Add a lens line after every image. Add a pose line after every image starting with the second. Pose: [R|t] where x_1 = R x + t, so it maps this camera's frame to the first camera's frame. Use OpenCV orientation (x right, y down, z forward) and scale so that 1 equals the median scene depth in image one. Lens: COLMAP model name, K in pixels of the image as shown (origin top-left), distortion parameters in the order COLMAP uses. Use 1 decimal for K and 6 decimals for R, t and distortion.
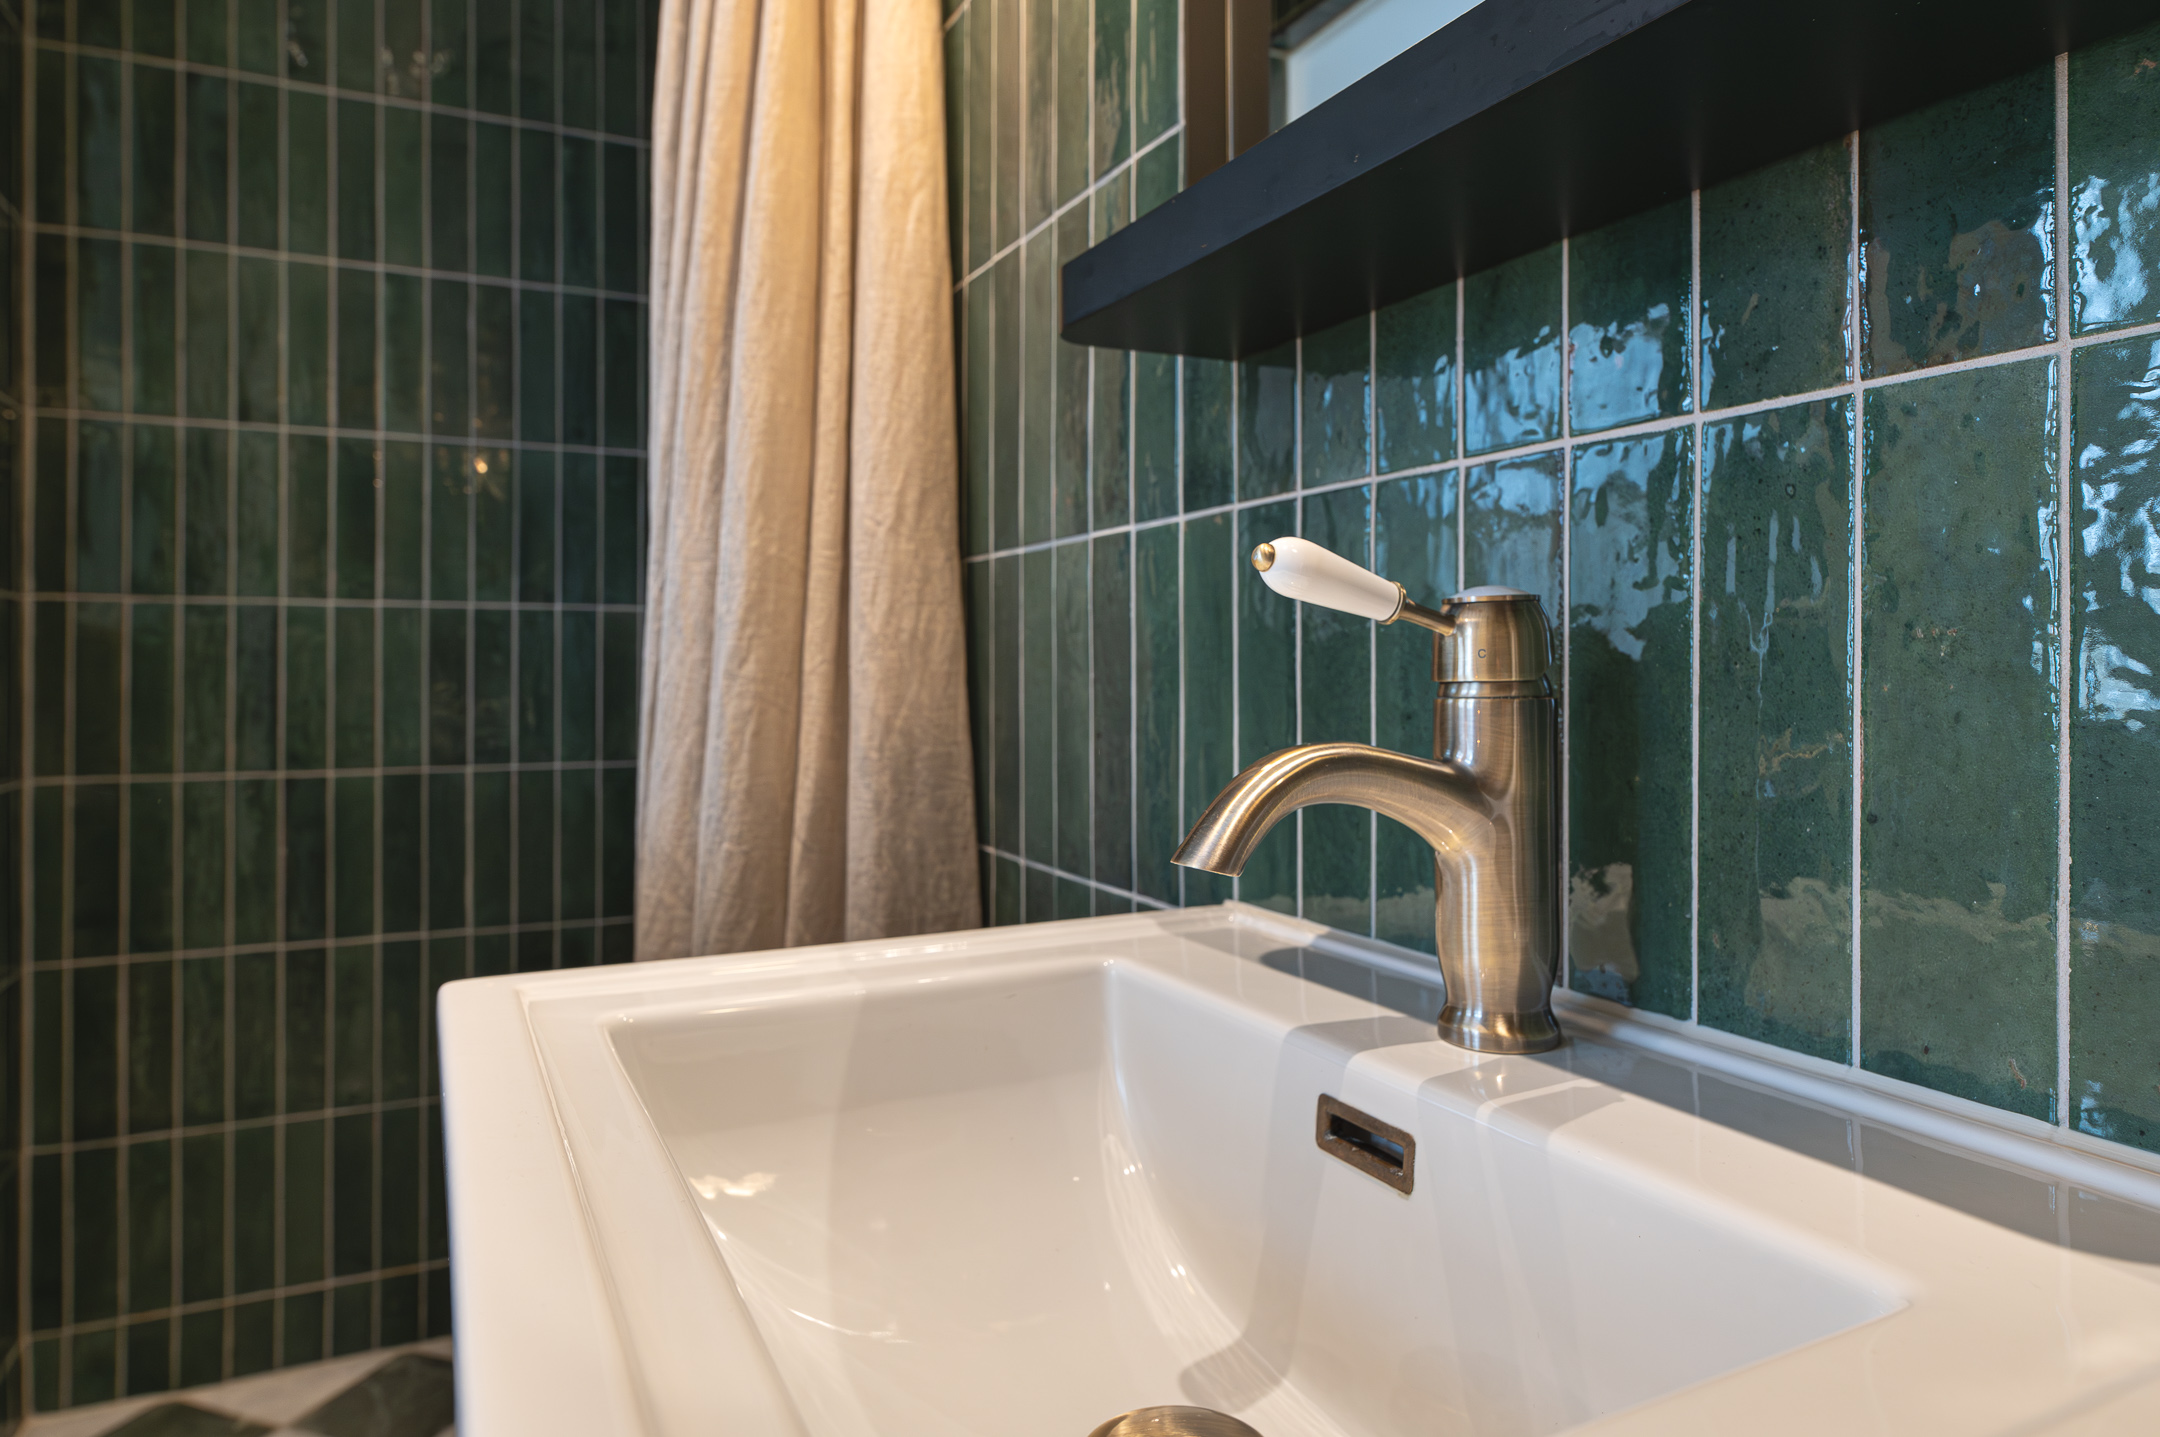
lens RADIAL K [[1326.8, 0, 1076.2], [0, 1326.8, 714.0], [0, 0, 1]] dist [0.004662, 0.002267]
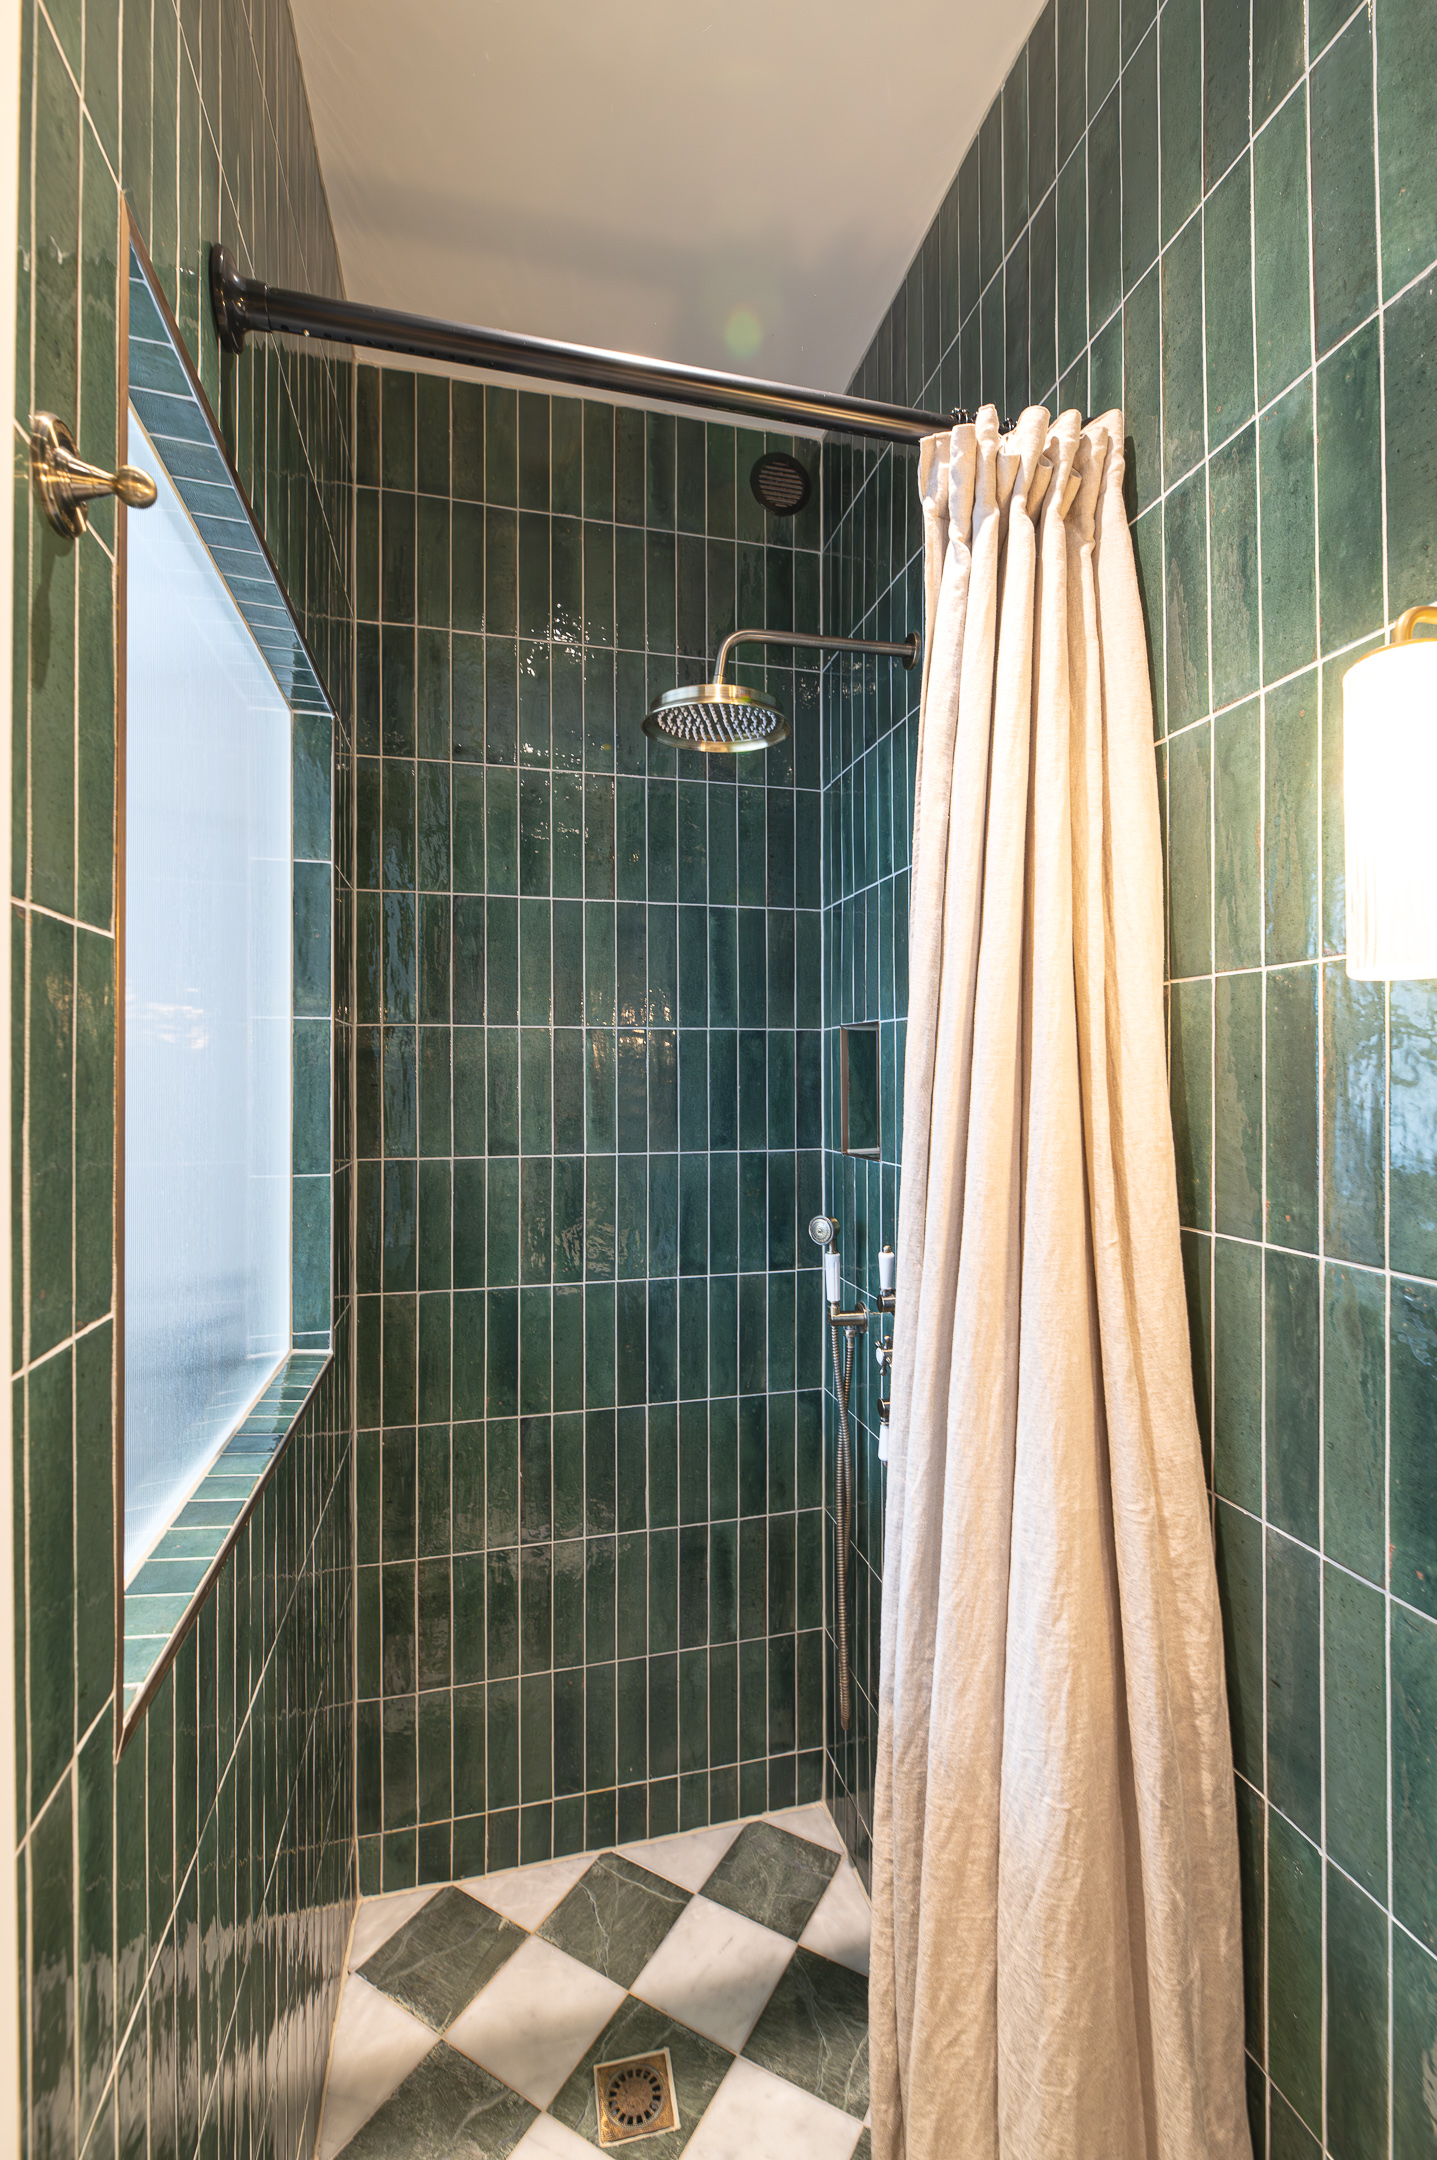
lens RADIAL K [[930.9, 0, 717.3], [0, 930.9, 1077.6], [0, 0, 1]] dist [0.004360, 0.000241]
pose [[0.982061, -0.008484, -0.188375, -0.237140], [0.007049, 0.999941, -0.008283, -0.301691], [0.188434, 0.006806, 0.982062, 0.124028]]
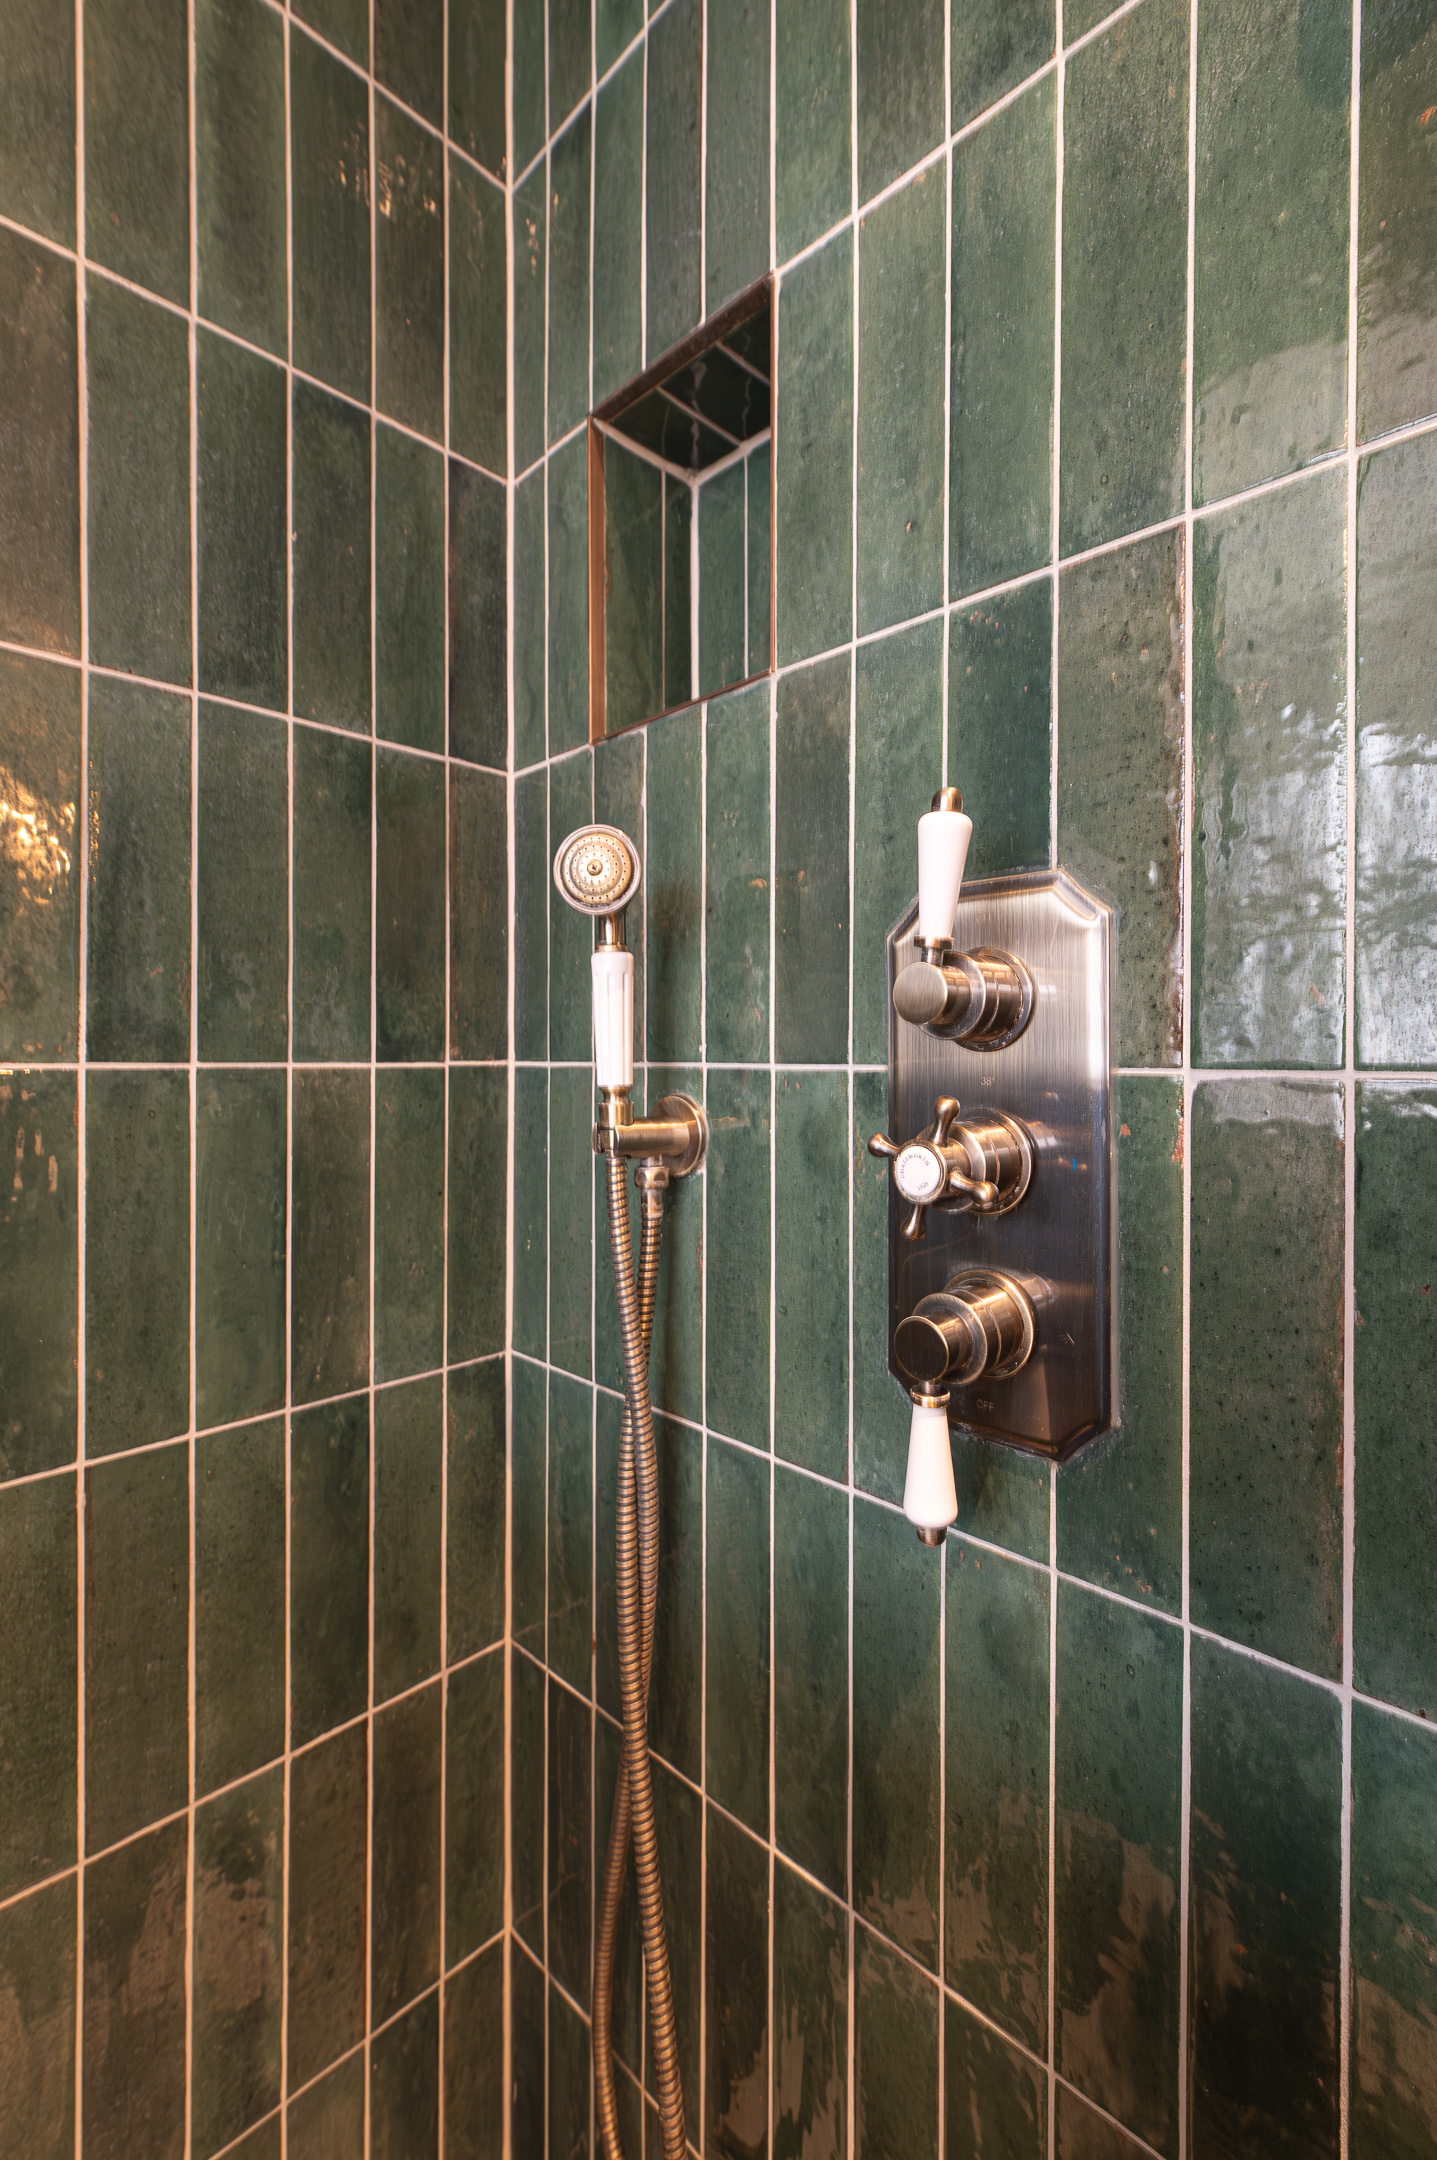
lens RADIAL K [[930.9, 0, 729.0], [0, 930.9, 1067.2], [0, 0, 1]] dist [0.004360, 0.000241]
pose [[0.932841, -0.003524, 0.360271, -0.381781], [0.000327, 0.999960, 0.008935, -0.094547], [-0.360288, -0.008217, 0.932805, 0.742786]]
